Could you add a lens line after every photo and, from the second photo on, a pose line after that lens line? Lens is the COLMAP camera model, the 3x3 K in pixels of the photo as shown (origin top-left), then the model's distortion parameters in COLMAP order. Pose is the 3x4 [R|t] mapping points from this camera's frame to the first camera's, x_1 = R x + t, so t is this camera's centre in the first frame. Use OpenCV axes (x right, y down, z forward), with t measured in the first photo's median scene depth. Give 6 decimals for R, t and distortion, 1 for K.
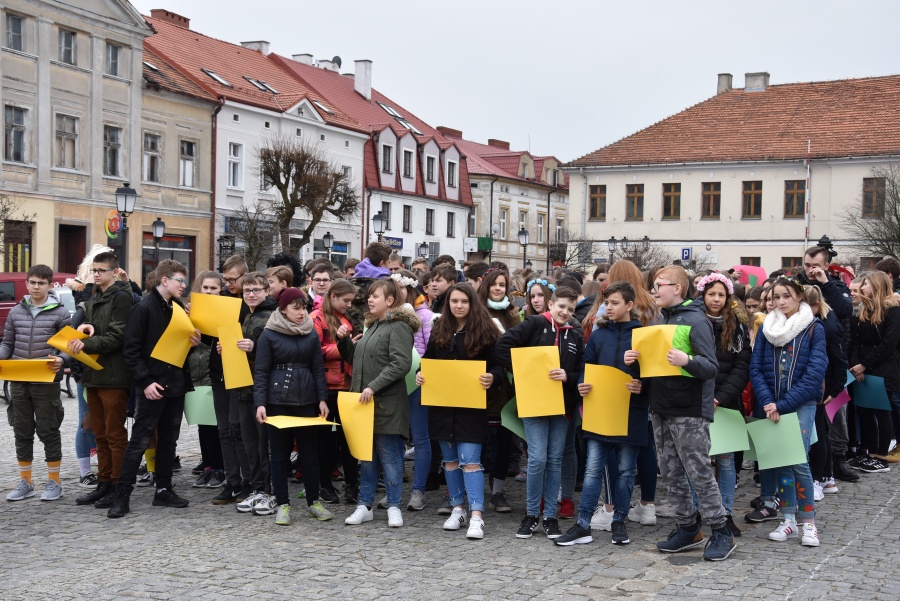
lens RADIAL K [[1378.1, 0, 450.0], [0, 1378.1, 300.5], [0, 0, 1]] dist [0.248109, 0.047209]
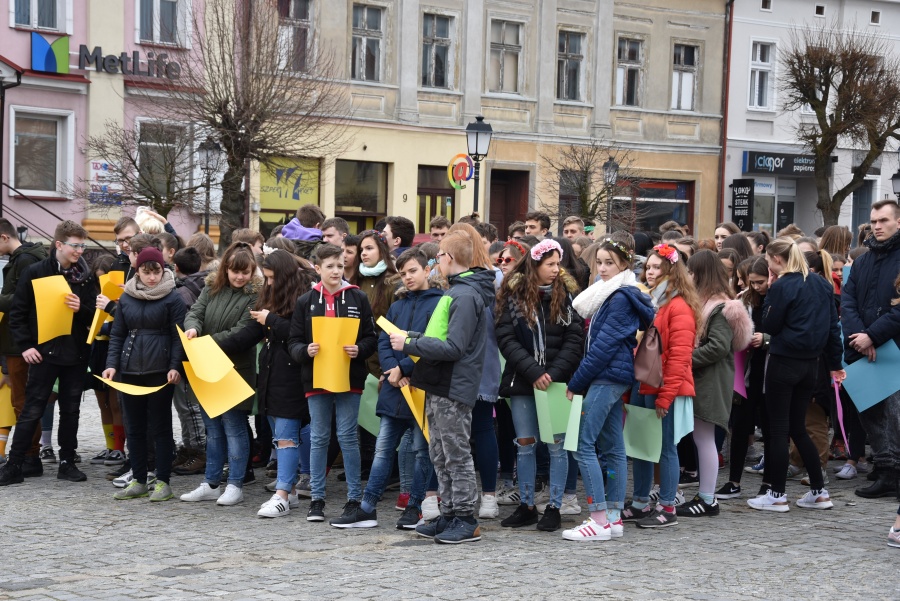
lens RADIAL K [[2239.2, 0, 450.0], [0, 2239.2, 300.5], [0, 0, 1]] dist [0.628122, -0.185074]
pose [[0.904396, 0.013089, -0.426493, 0.157556], [-0.008790, 0.999889, 0.012047, 0.001078], [0.426603, -0.007146, 0.904411, -0.066382]]
